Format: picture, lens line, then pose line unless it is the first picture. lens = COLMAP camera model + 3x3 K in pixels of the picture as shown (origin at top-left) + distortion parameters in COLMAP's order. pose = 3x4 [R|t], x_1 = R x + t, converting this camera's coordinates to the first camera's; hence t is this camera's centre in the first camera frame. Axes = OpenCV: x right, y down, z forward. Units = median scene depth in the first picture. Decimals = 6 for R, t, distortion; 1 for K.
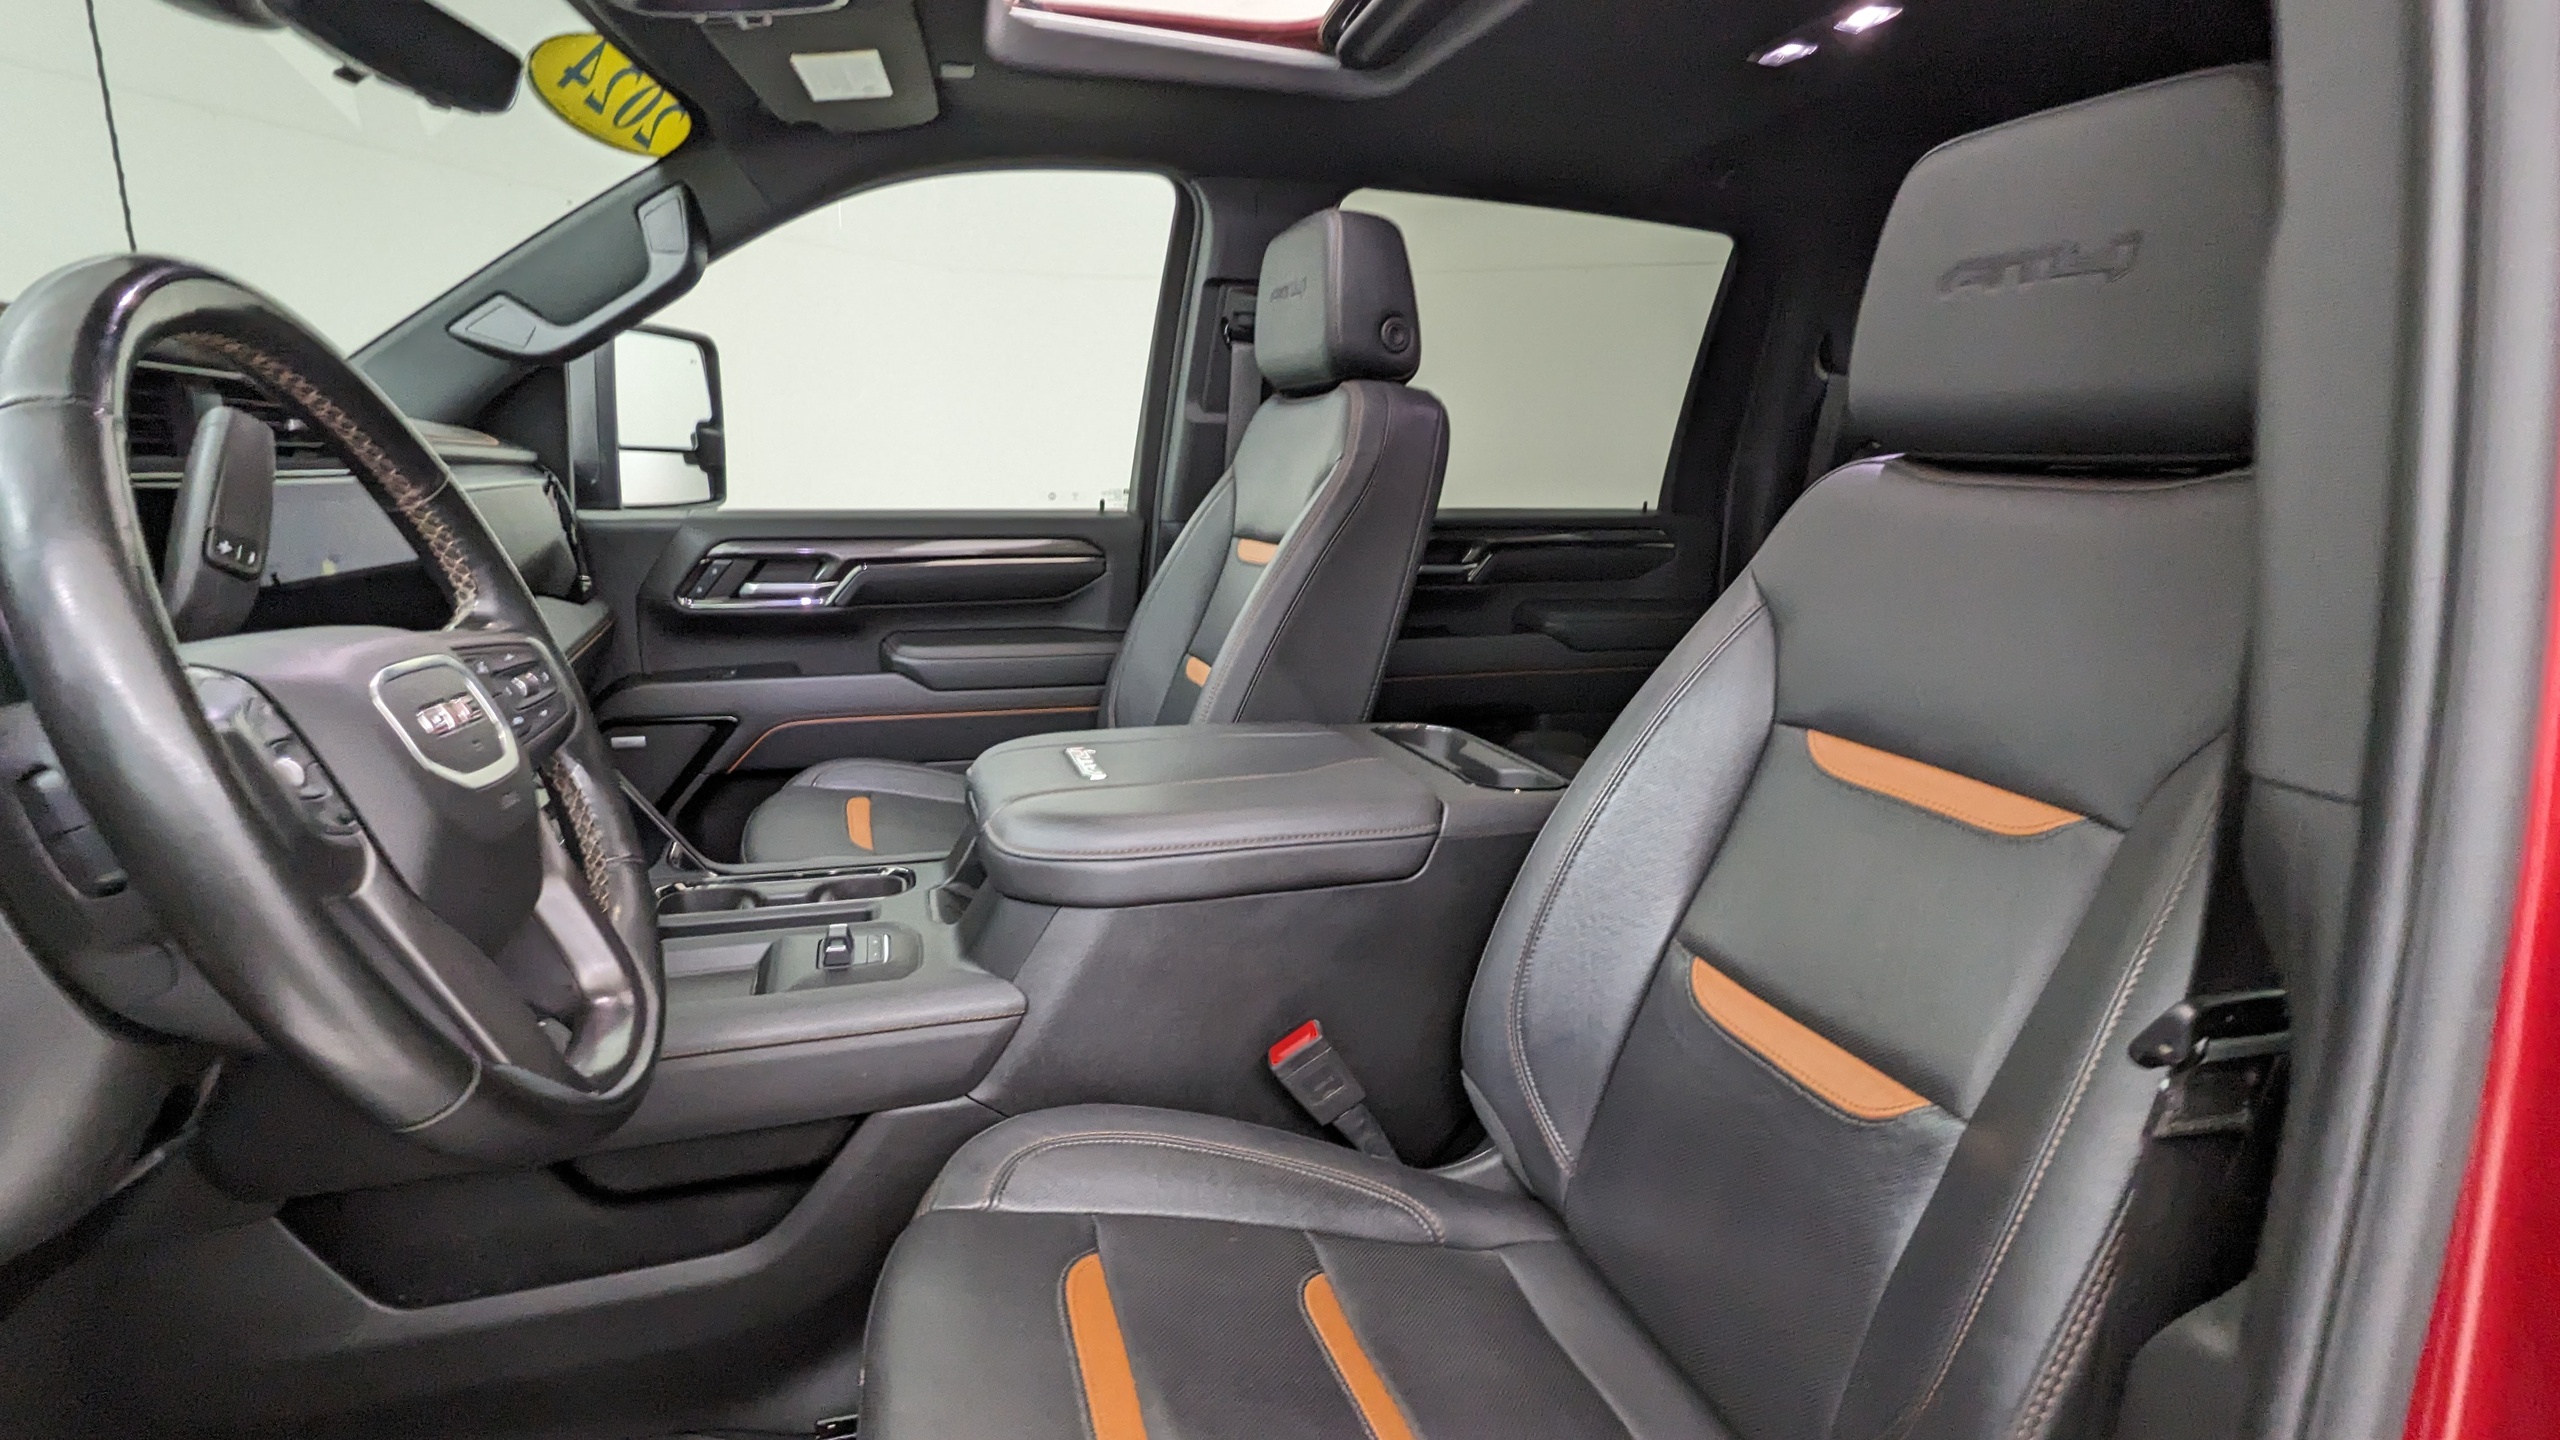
lens RADIAL K [[1172.3, 0, 1286.0], [0, 1172.3, 702.7], [0, 0, 1]] dist [0.000765, 0.001171]
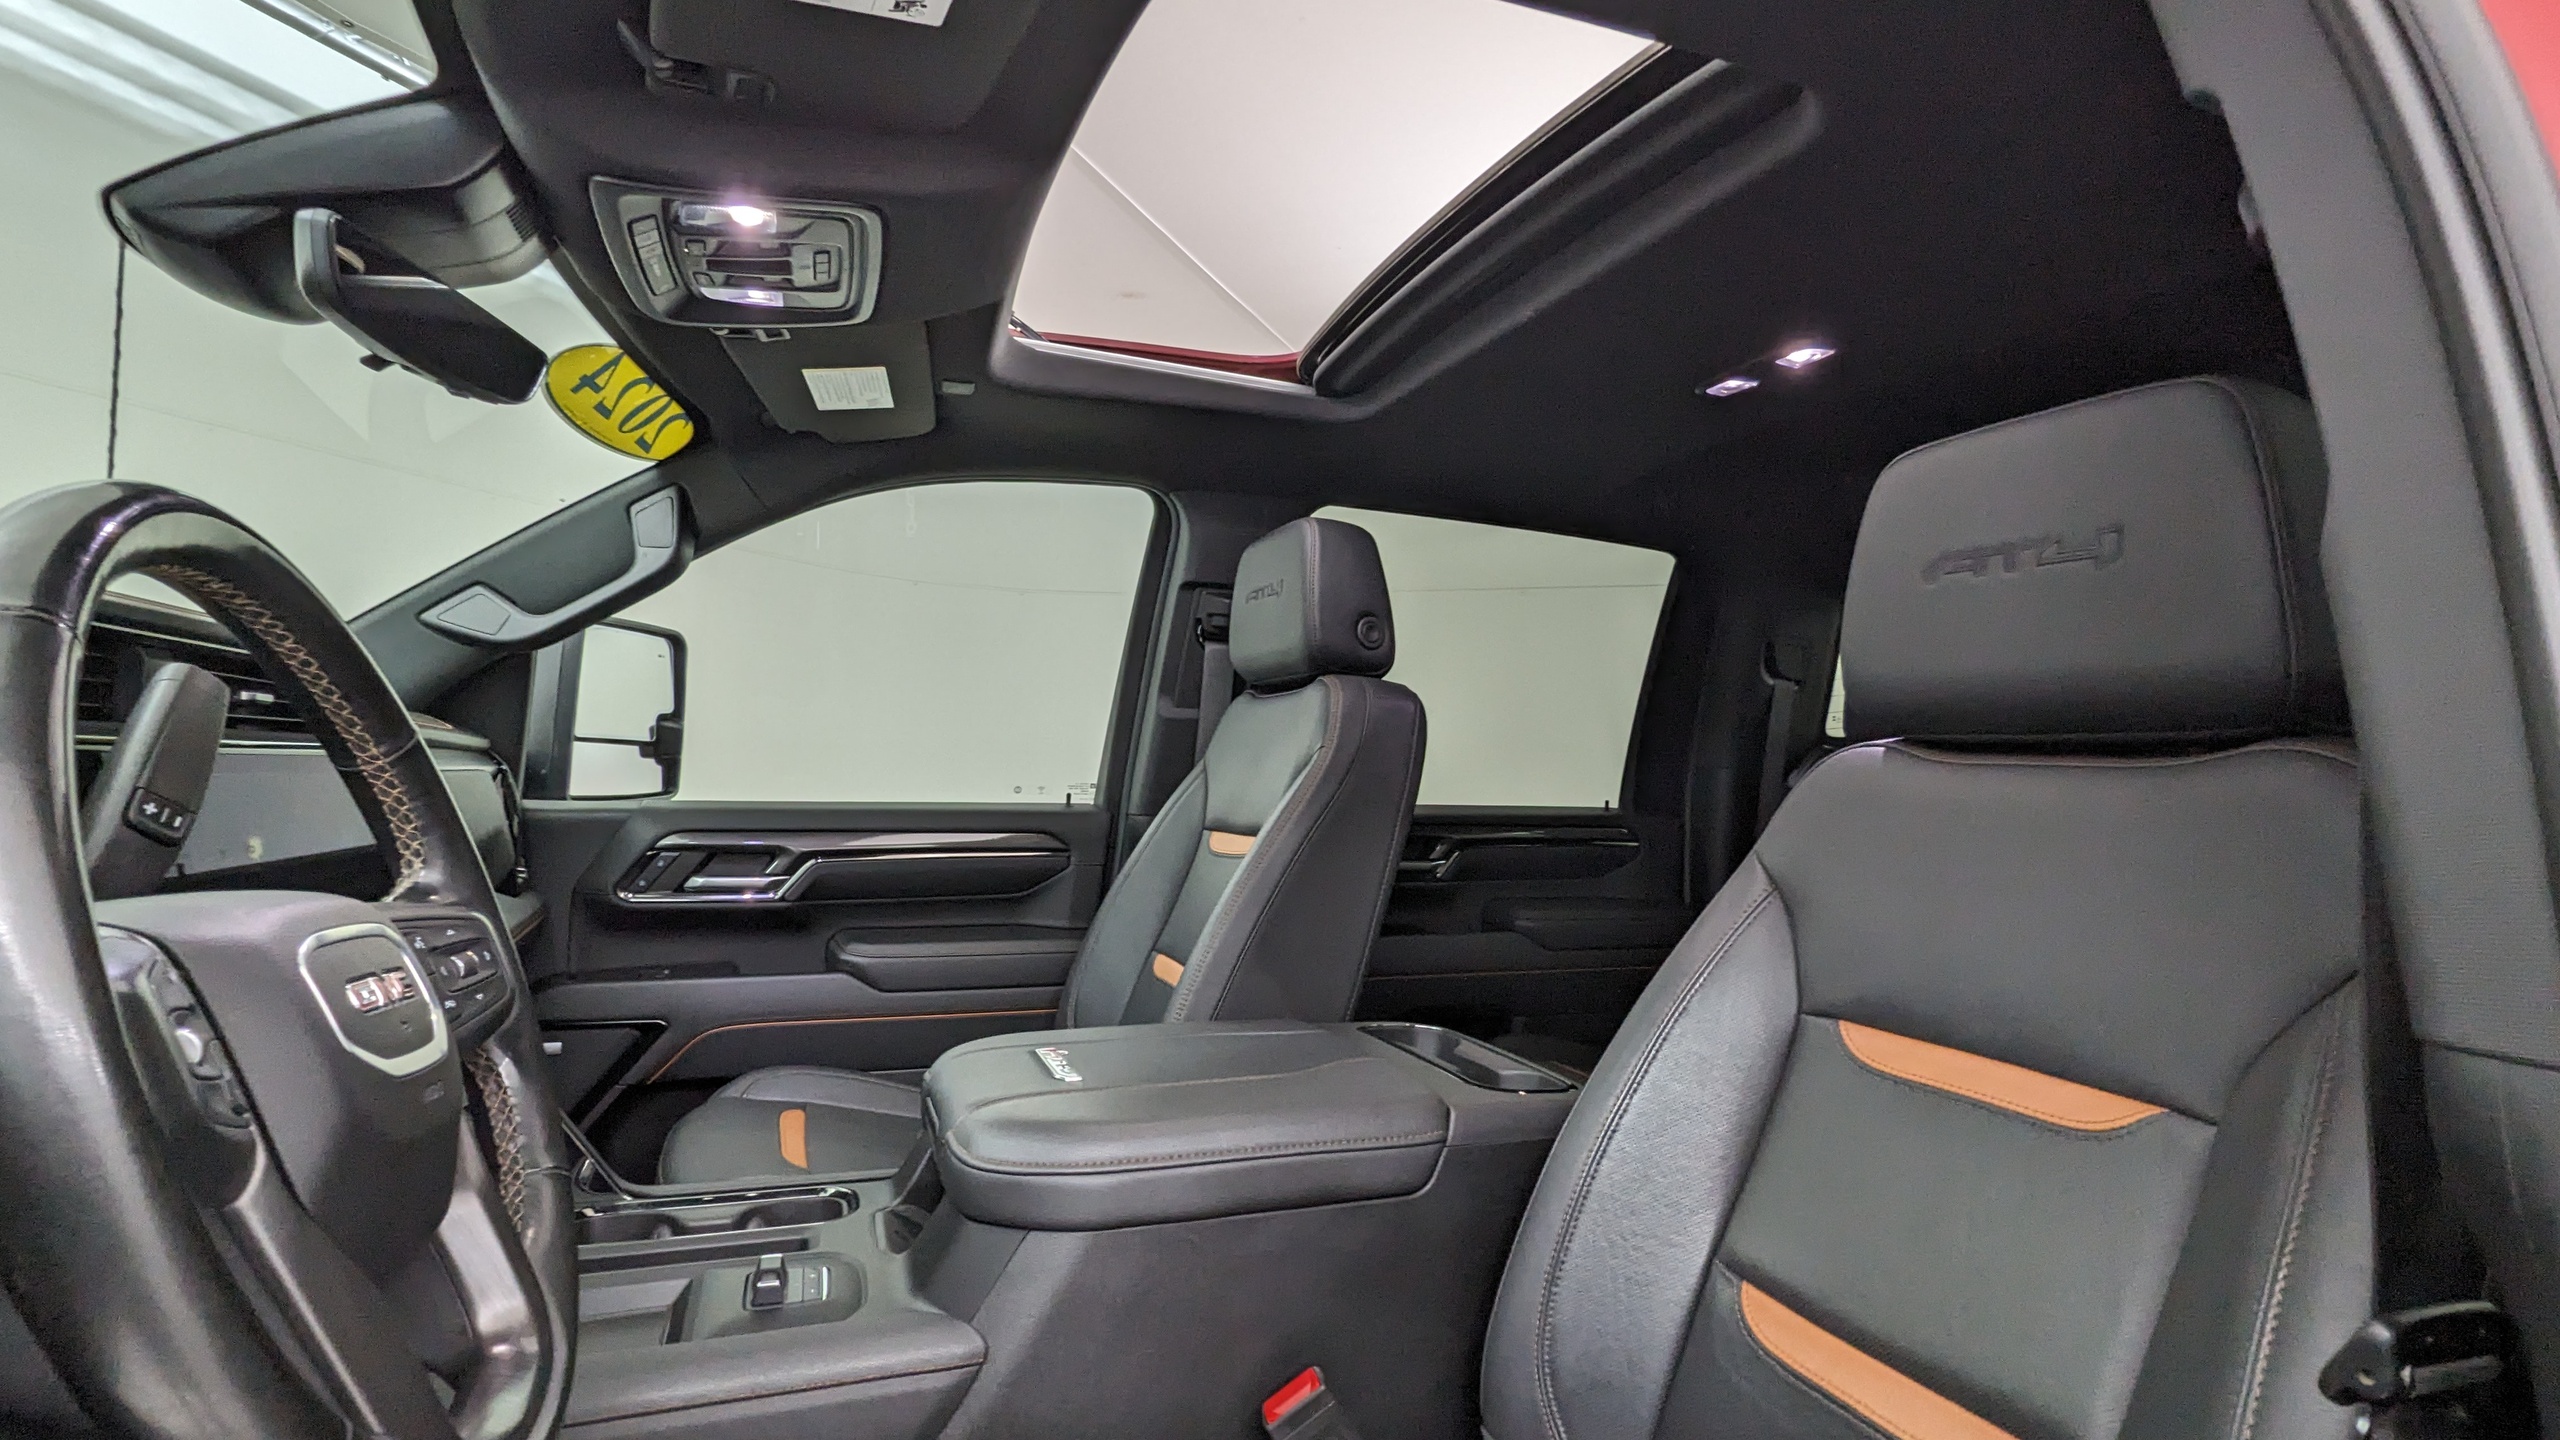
lens RADIAL K [[1172.3, 0, 1279.4], [0, 1172.3, 732.7], [0, 0, 1]] dist [0.000765, 0.001171]
pose [[0.999003, 0.008293, 0.043863, -0.032206], [0.002197, 0.972266, -0.233866, 0.011482], [-0.044586, 0.233729, 0.971279, 0.029268]]
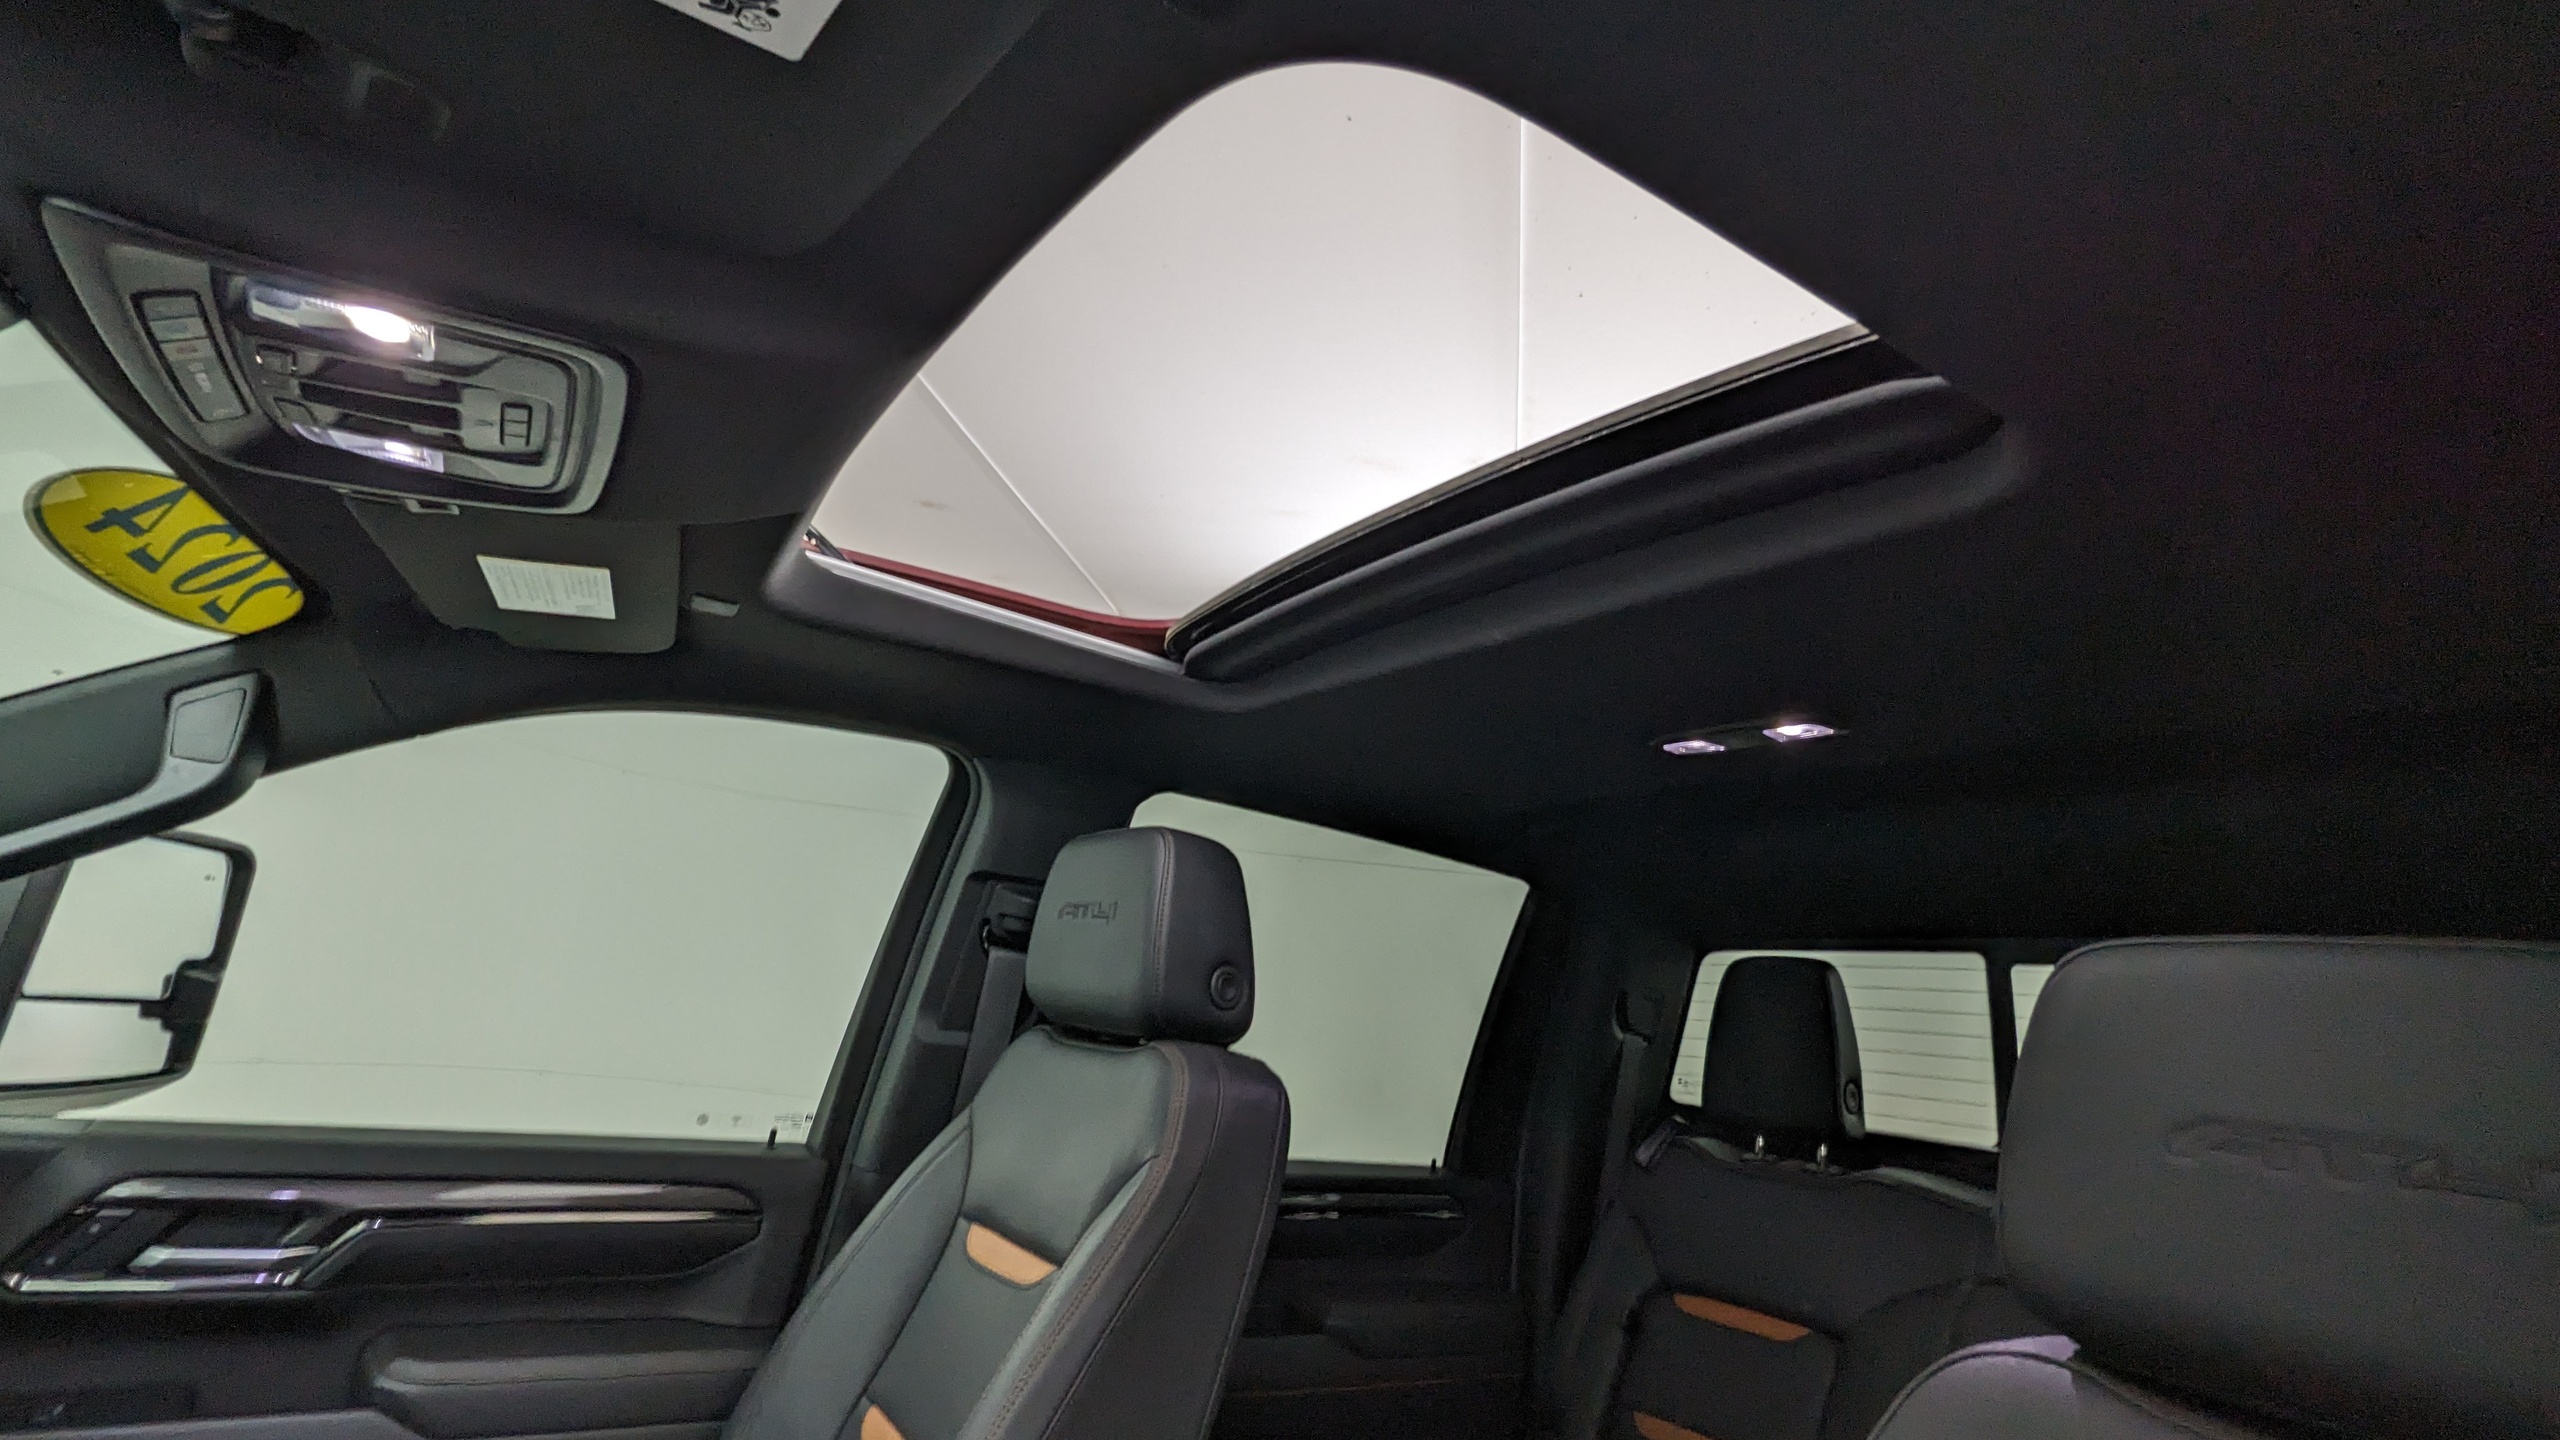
lens RADIAL K [[1172.3, 0, 1246.3], [0, 1172.3, 740.7], [0, 0, 1]] dist [0.000765, 0.001171]
pose [[0.964746, 0.143424, 0.220668, -0.094507], [-0.043085, 0.913219, -0.405185, -0.151477], [-0.259631, 0.381393, 0.887204, 0.243528]]
